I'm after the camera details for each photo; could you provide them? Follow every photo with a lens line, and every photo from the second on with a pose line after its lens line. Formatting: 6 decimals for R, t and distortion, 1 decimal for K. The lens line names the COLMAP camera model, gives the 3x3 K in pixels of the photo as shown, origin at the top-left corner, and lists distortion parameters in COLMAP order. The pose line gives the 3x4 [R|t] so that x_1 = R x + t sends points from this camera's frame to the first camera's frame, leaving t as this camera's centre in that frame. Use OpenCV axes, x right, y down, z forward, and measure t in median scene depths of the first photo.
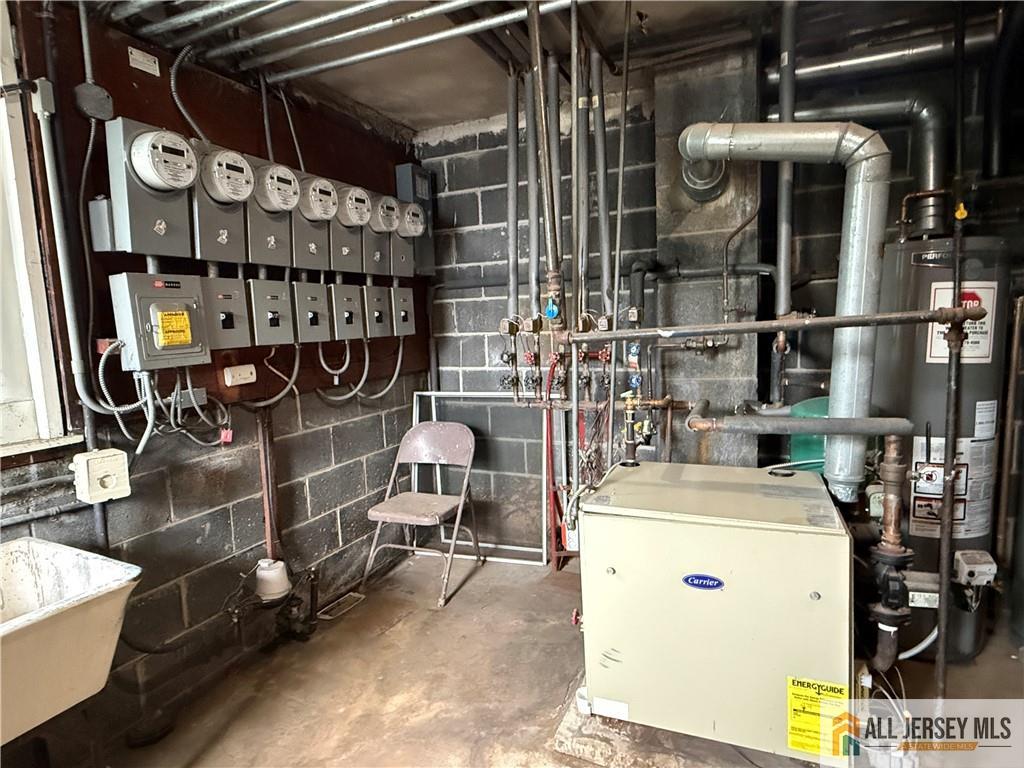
lens RADIAL K [[562.2, 0, 504.2], [0, 562.2, 386.3], [0, 0, 1]] dist [-0.002025, -0.002426]
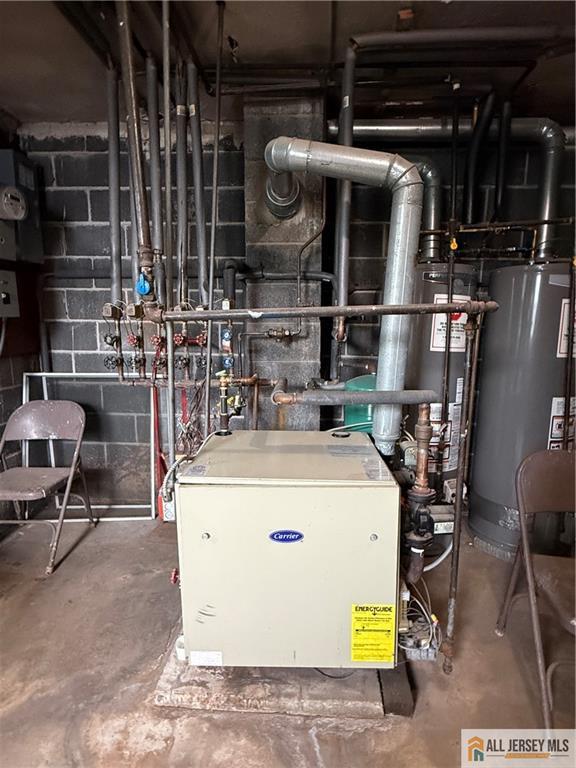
lens RADIAL K [[399.4, 0, 287.7], [0, 399.4, 382.6], [0, 0, 1]] dist [0.004441, 0.000581]
pose [[0.930356, -0.008994, 0.366548, 0.040273], [-0.001902, 0.999567, 0.029352, 0.007744], [-0.366654, -0.028005, 0.929936, 0.164739]]
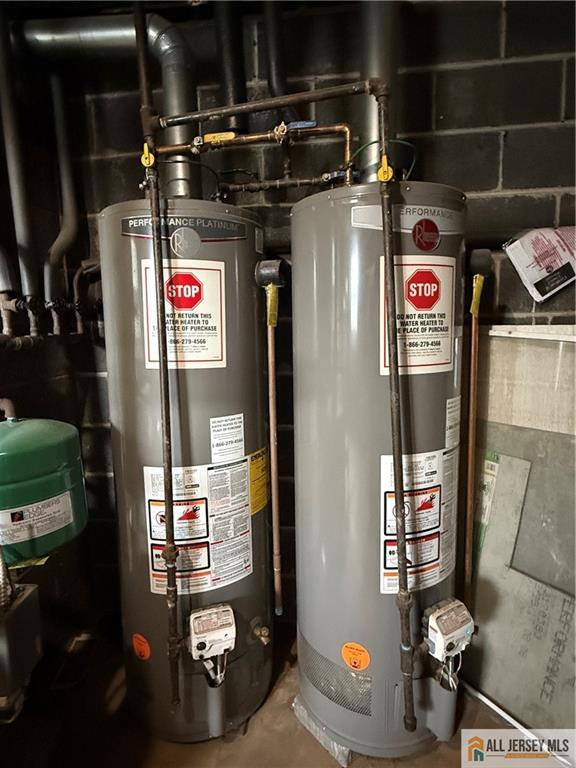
lens RADIAL K [[421.6, 0, 286.8], [0, 421.6, 382.3], [0, 0, 1]] dist [-0.002025, -0.002426]
pose [[0.949779, -0.029678, 0.311511, 0.664726], [0.026028, 0.999535, 0.015871, -0.024634], [-0.311837, -0.006966, 0.950110, 0.362288]]
